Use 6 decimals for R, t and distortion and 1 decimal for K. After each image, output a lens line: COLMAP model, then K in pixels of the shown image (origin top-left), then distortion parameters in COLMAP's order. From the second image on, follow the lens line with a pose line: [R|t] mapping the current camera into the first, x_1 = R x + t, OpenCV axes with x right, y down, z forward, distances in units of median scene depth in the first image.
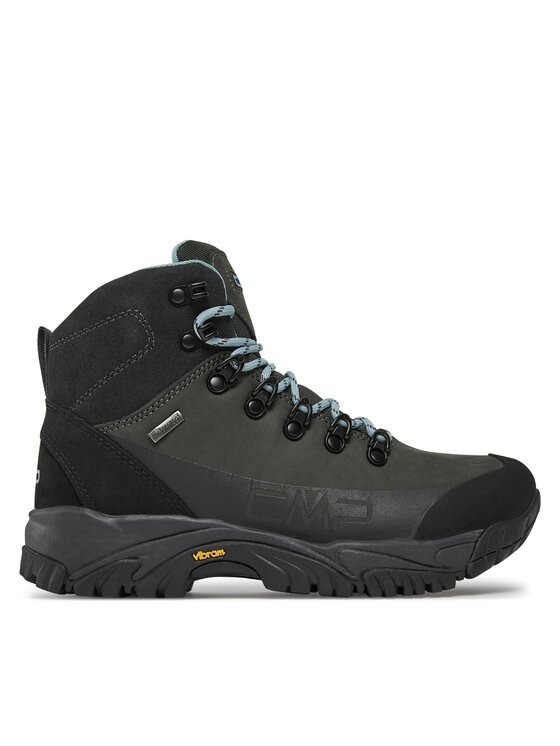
lens RADIAL K [[1715.8, 0, 280.0], [0, 1715.8, 373.0], [0, 0, 1]] dist [-0.035360, 0.419236]
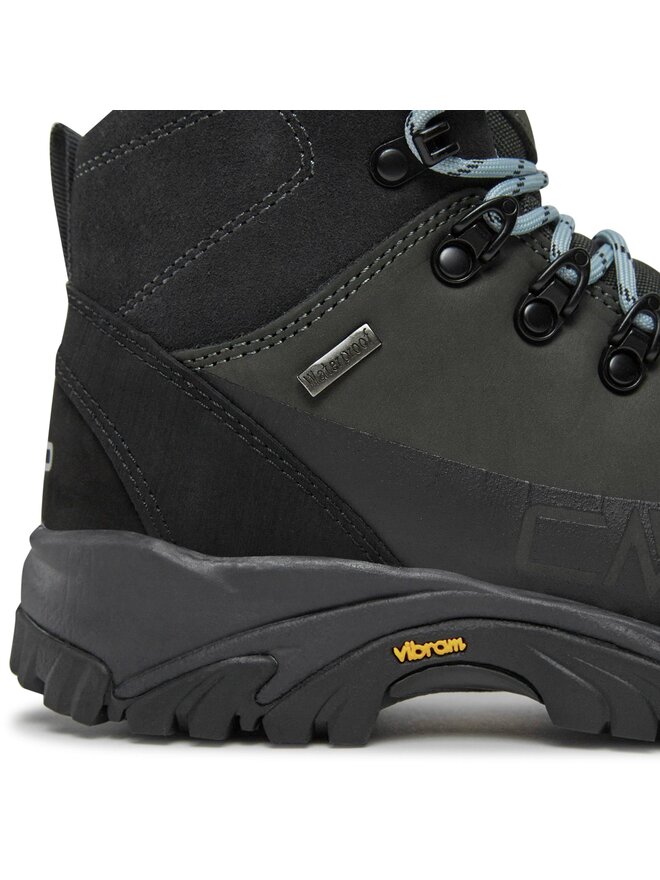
lens RADIAL K [[1892.0, 0, 330.0], [0, 1892.0, 440.0], [0, 0, 1]] dist [-0.053095, 0.082262]
pose [[0.999691, 0.021418, -0.012638, -0.061637], [-0.019464, 0.990174, 0.138480, -0.015377], [0.015479, -0.138191, 0.990285, 0.515152]]
